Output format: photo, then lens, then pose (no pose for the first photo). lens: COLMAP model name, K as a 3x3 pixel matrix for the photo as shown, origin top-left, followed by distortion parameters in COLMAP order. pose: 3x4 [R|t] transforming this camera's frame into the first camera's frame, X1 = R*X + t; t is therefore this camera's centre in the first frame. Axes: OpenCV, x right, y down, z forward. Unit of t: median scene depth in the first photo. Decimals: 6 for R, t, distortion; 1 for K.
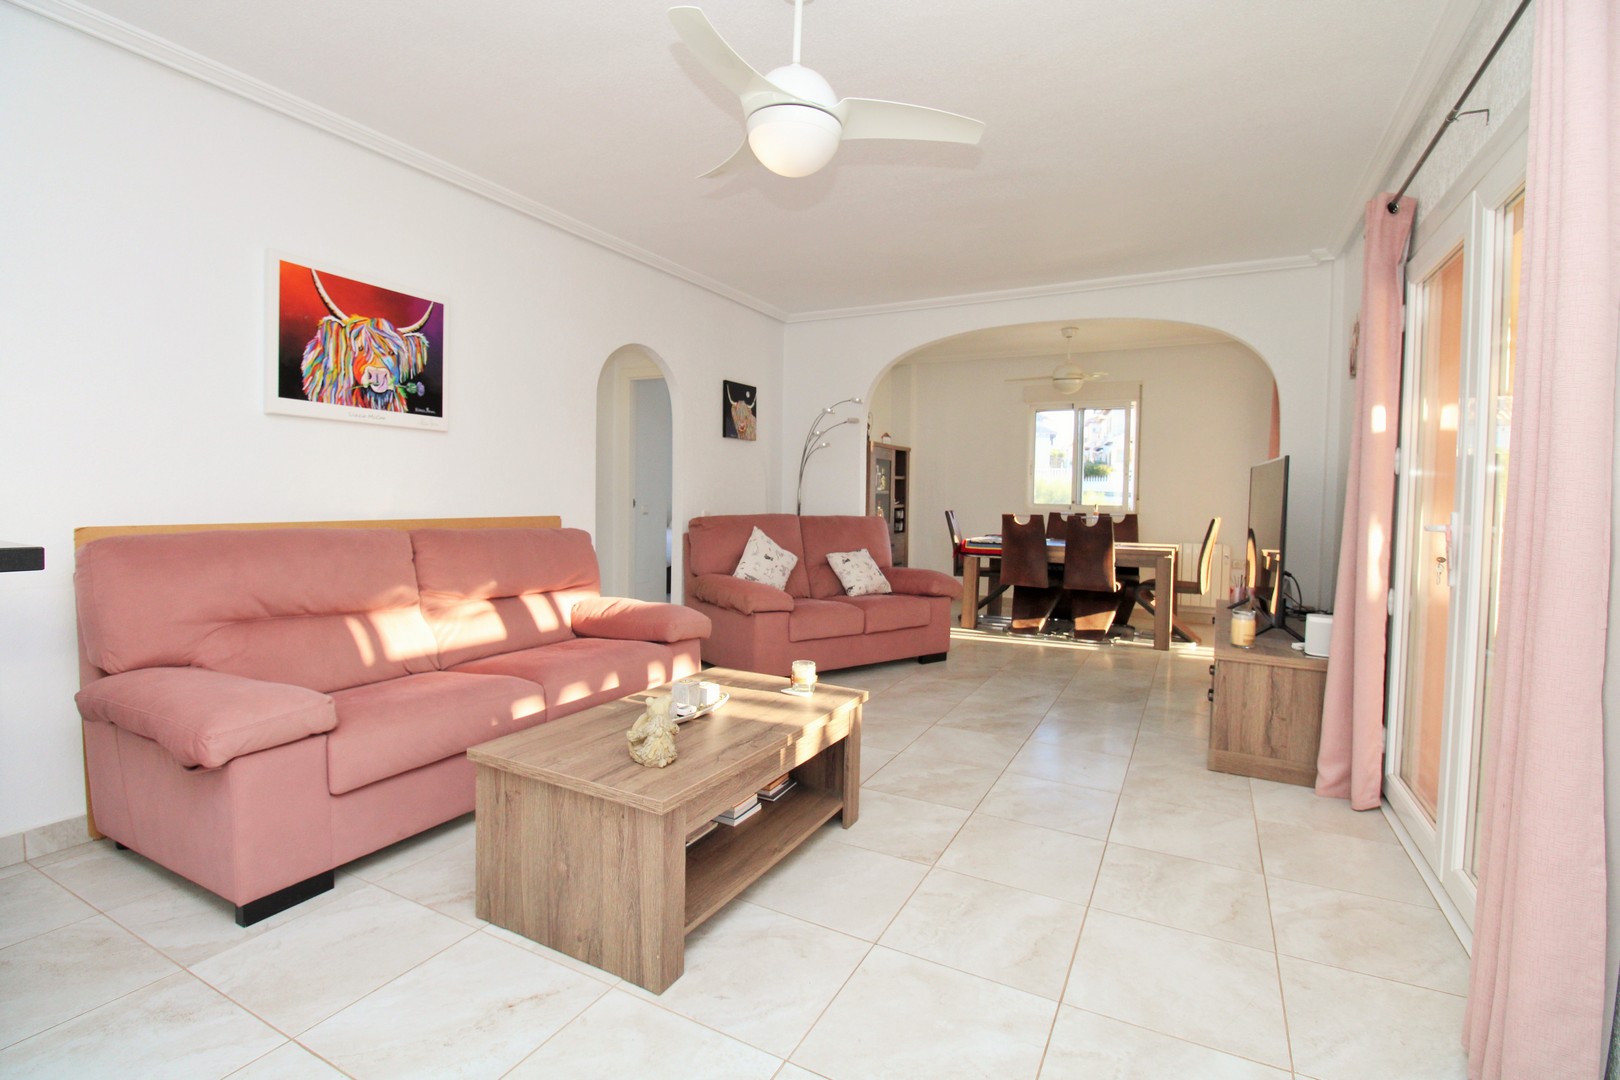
lens RADIAL K [[745.4, 0, 813.0], [0, 745.4, 527.7], [0, 0, 1]] dist [0.001852, -0.013369]
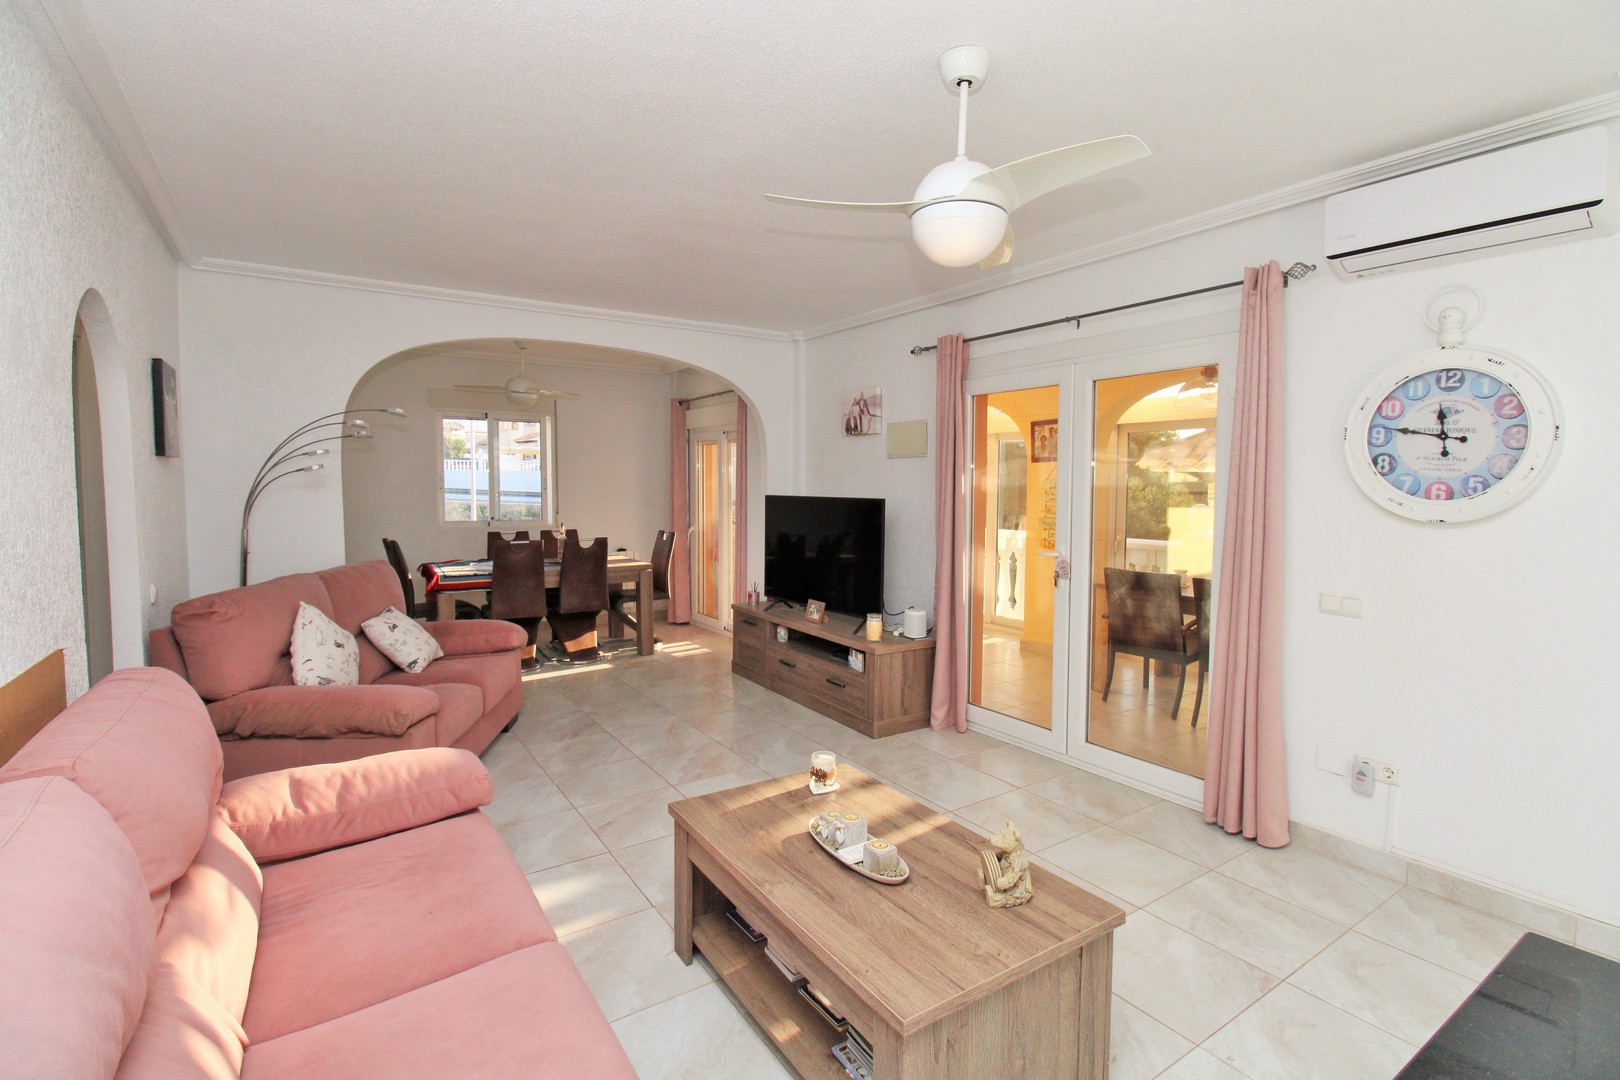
lens RADIAL K [[745.4, 0, 813.0], [0, 745.4, 527.7], [0, 0, 1]] dist [0.001852, -0.013369]
pose [[0.477859, -0.065907, 0.875961, -0.410650], [0.043389, 0.997735, 0.051400, -0.077008], [-0.877365, 0.013445, 0.479636, 0.278356]]
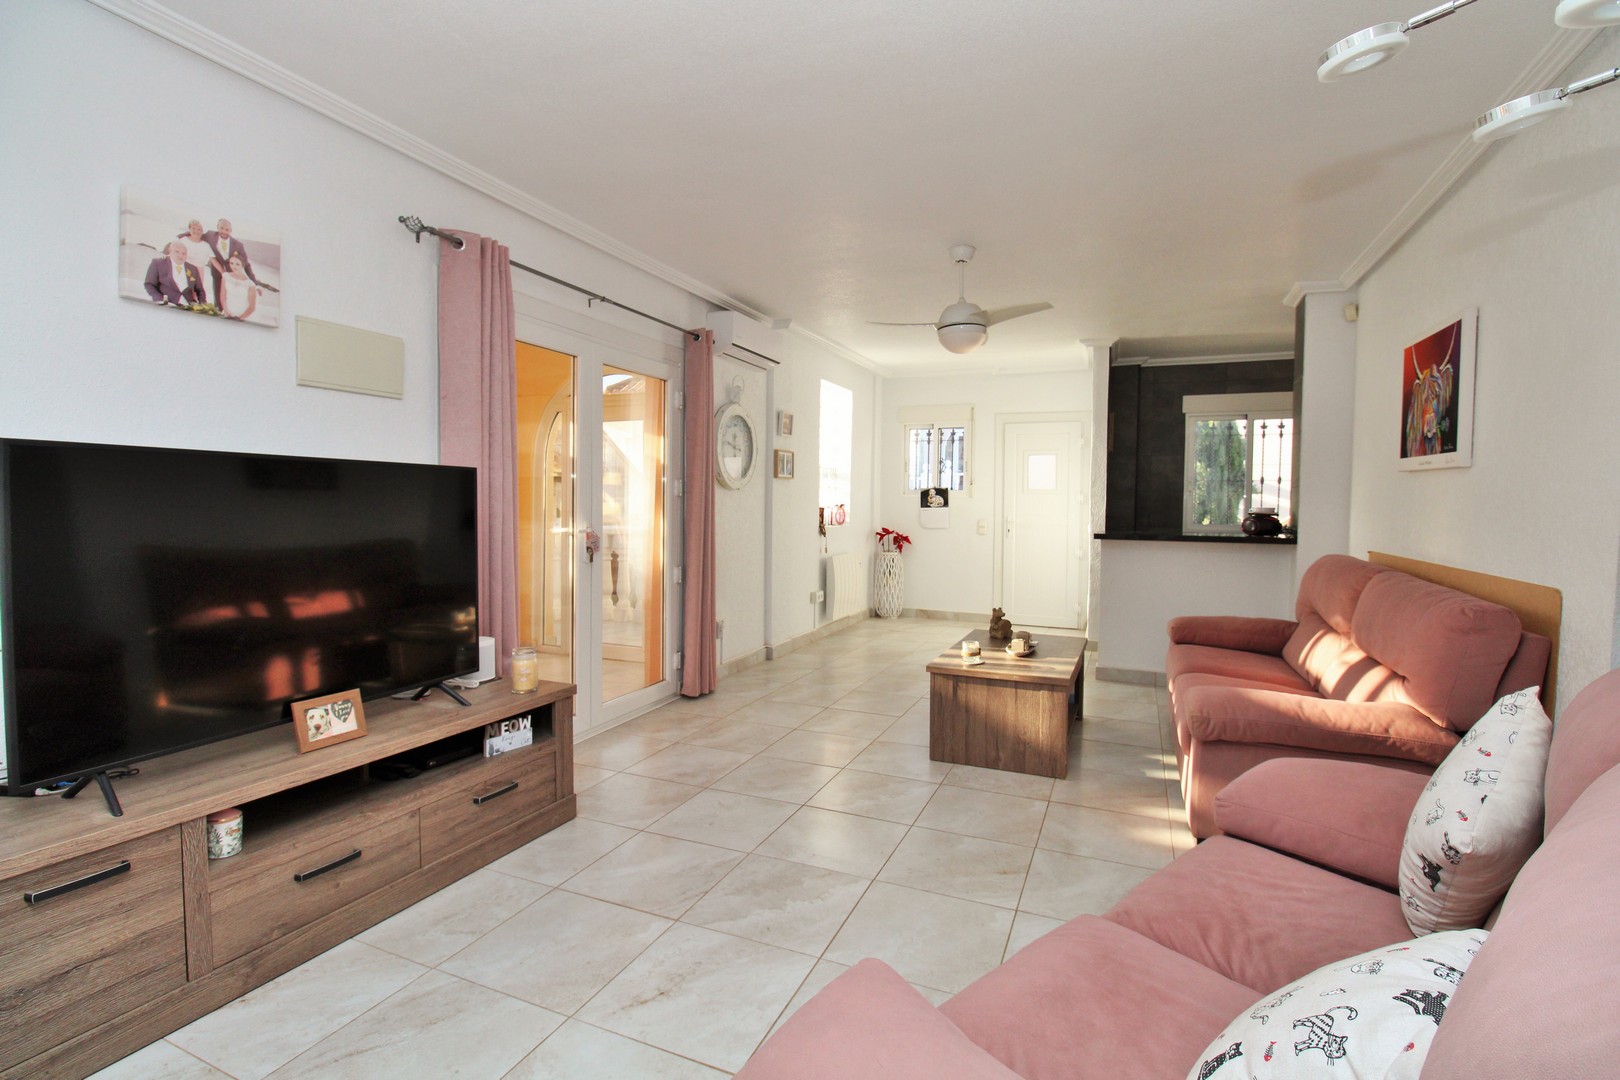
lens RADIAL K [[745.4, 0, 813.0], [0, 745.4, 527.7], [0, 0, 1]] dist [0.001852, -0.013369]
pose [[-0.996246, -0.031337, -0.080691, 0.202435], [-0.037687, 0.996208, 0.078423, -0.070822], [0.077927, 0.081169, -0.993649, 1.184412]]
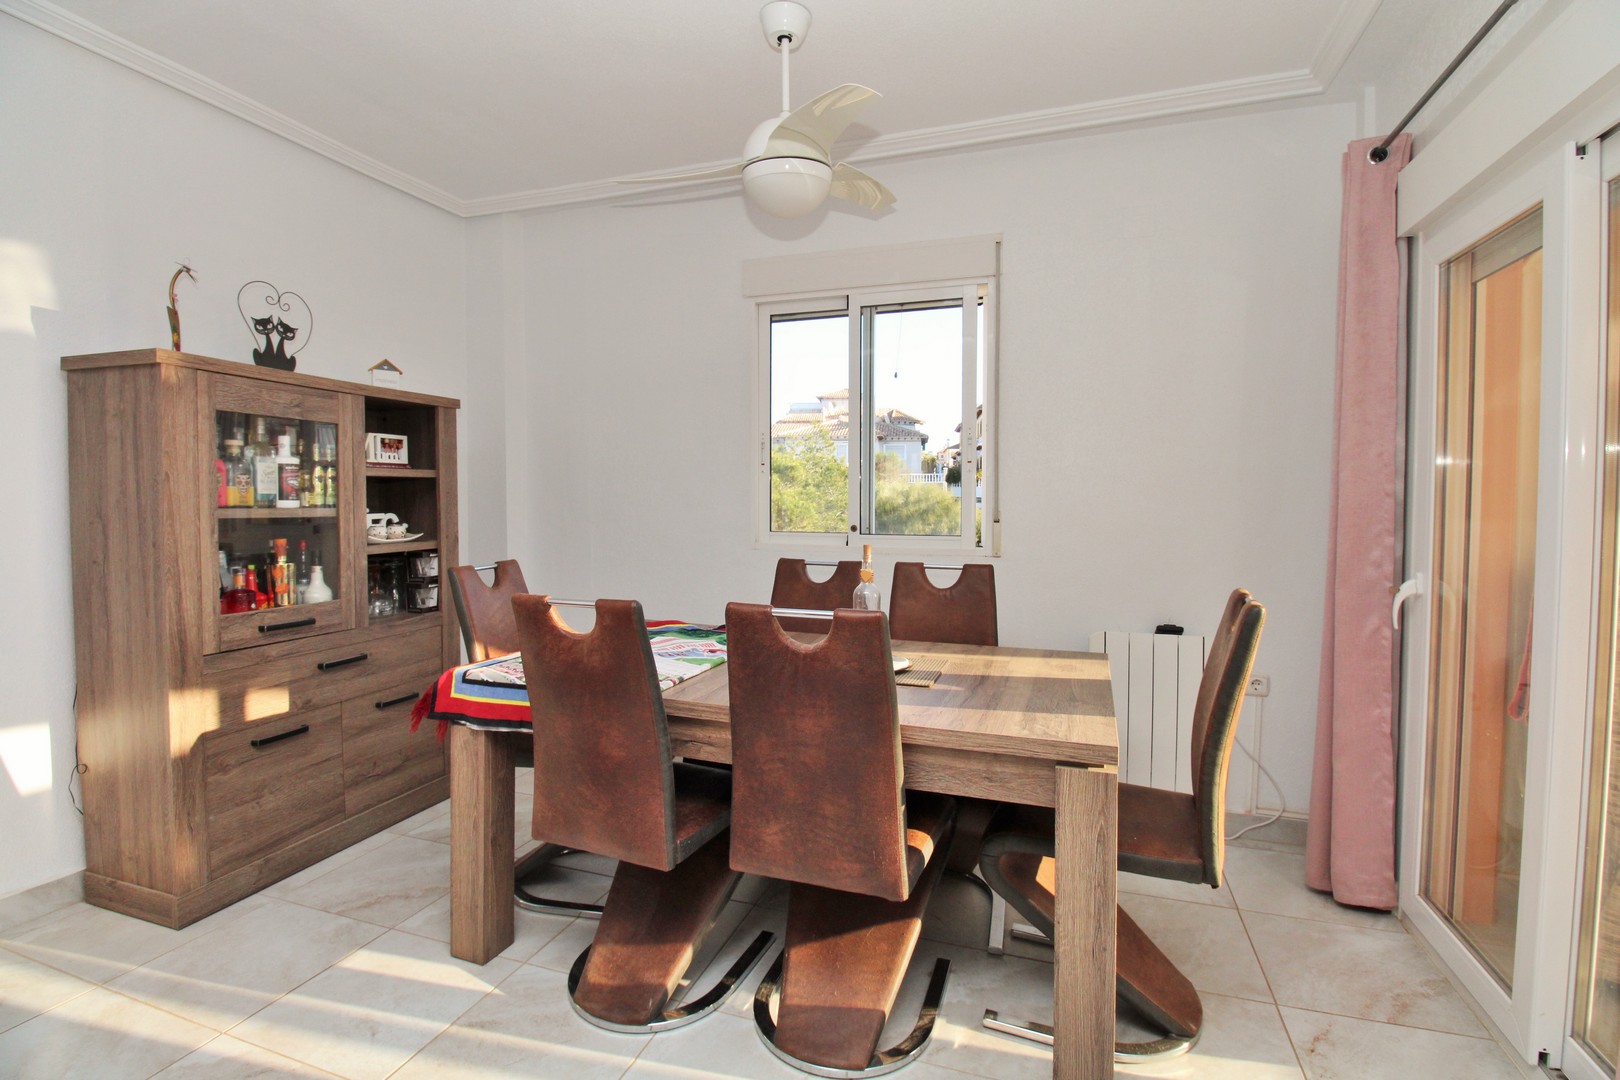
lens RADIAL K [[745.4, 0, 813.0], [0, 745.4, 527.7], [0, 0, 1]] dist [0.001852, -0.013369]
pose [[0.987709, -0.019651, 0.155062, 0.379805], [0.023144, 0.999517, -0.020758, -0.041189], [-0.154579, 0.024091, 0.987687, 0.844803]]
